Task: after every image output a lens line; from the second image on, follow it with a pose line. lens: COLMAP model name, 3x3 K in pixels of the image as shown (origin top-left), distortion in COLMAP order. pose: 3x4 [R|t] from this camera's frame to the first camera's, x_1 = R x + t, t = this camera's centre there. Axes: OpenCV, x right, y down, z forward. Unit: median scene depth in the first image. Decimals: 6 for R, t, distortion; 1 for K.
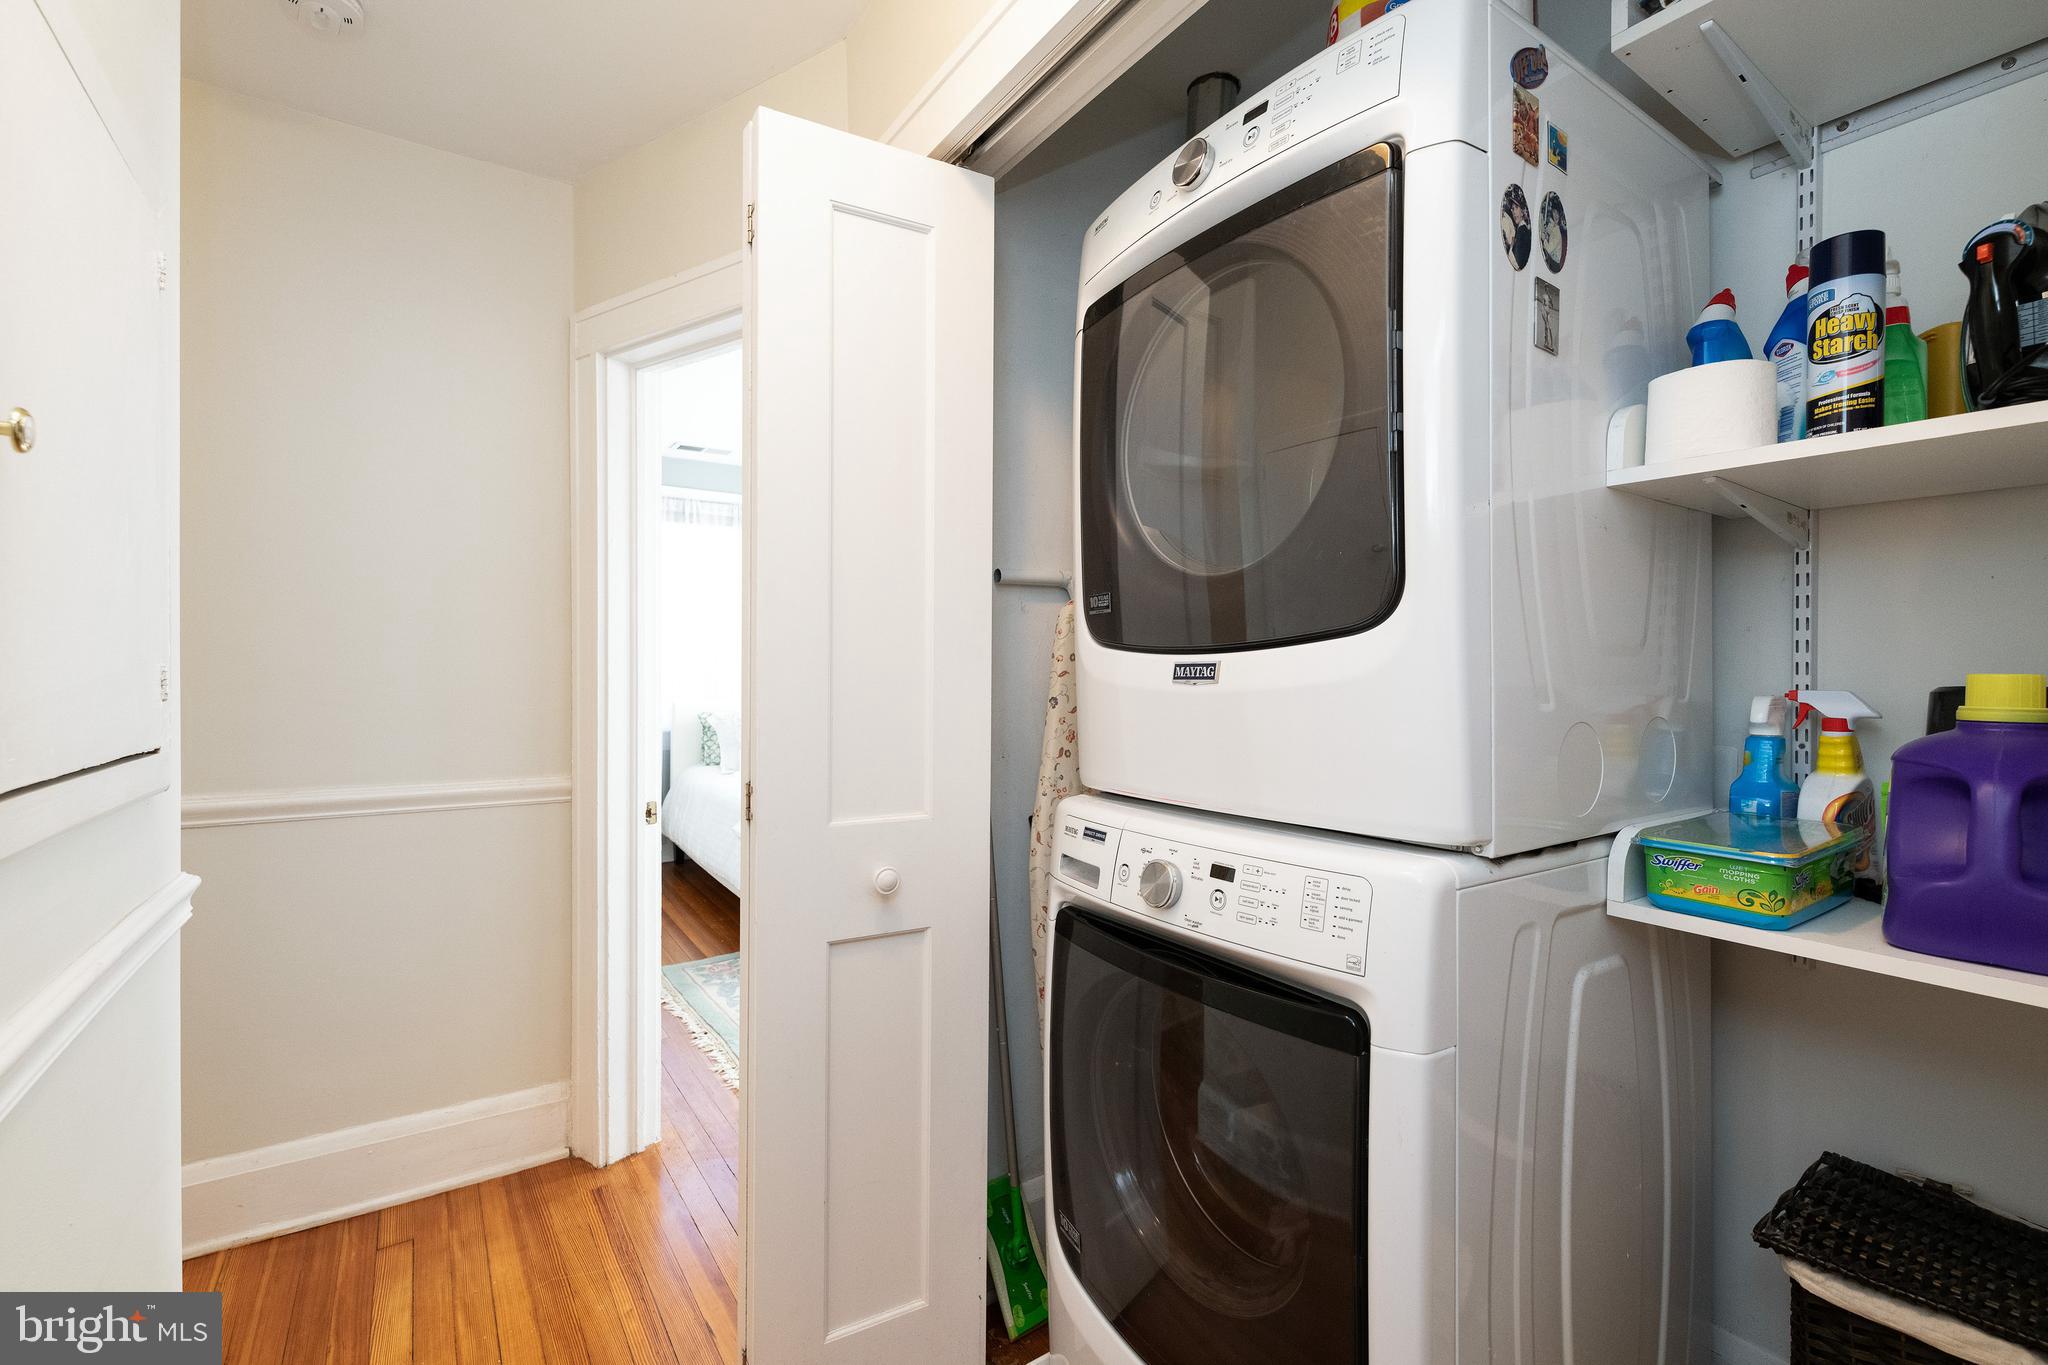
lens RADIAL K [[904.8, 0, 1024.3], [0, 904.8, 666.6], [0, 0, 1]] dist [-0.000072, -0.000159]
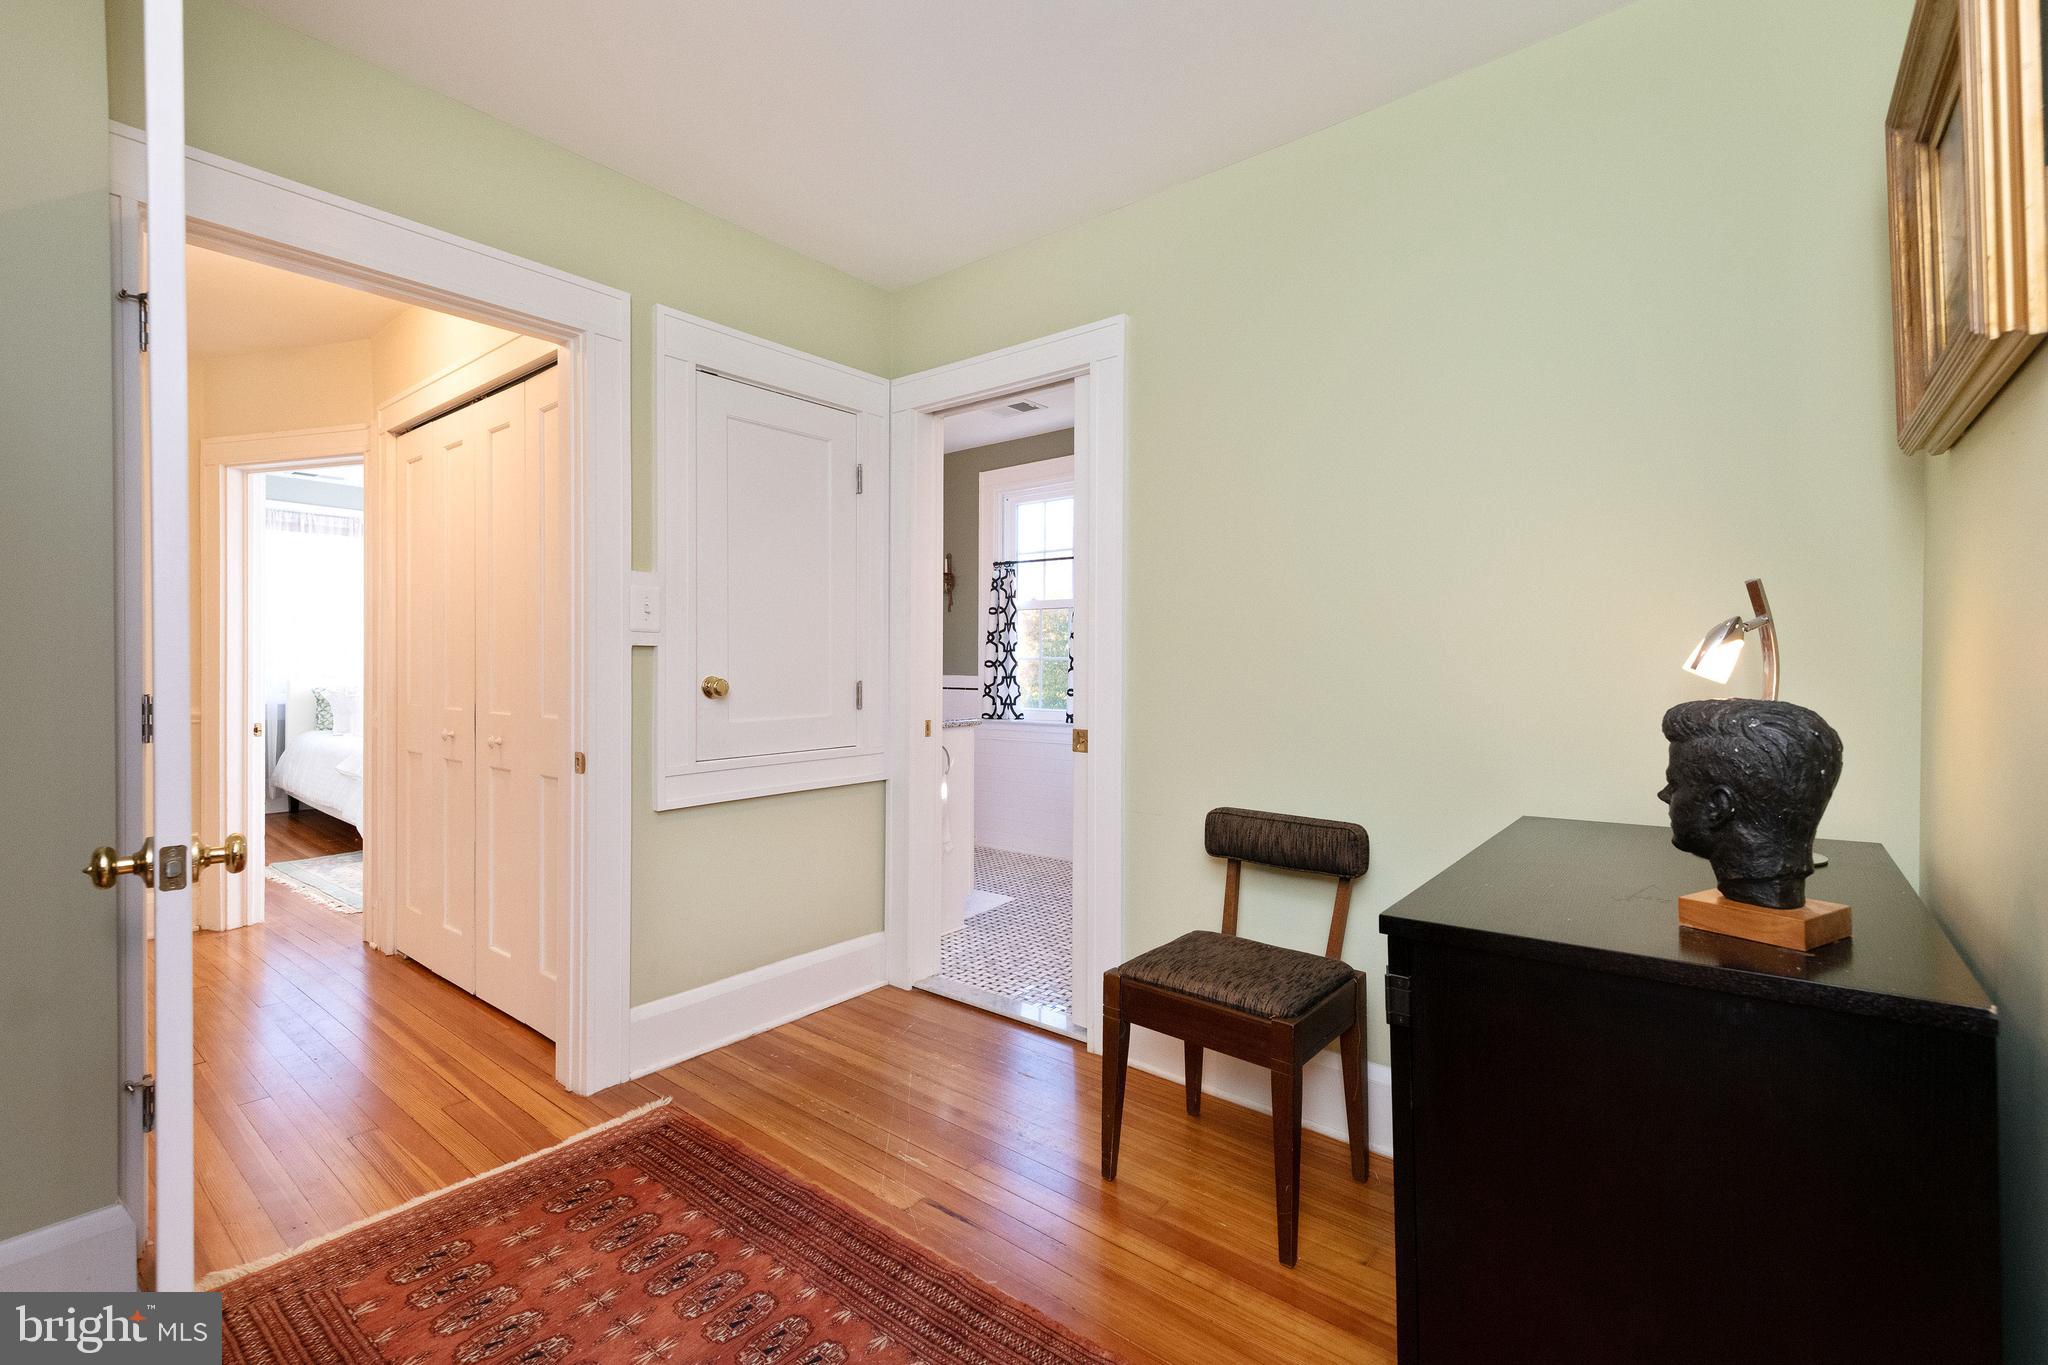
lens RADIAL K [[904.8, 0, 1024.3], [0, 904.8, 666.6], [0, 0, 1]] dist [-0.000072, -0.000159]
pose [[0.956201, 0.002923, 0.292695, 0.206663], [-0.003936, 0.999988, 0.002871, 0.014534], [-0.292683, -0.003897, 0.956201, -0.463136]]
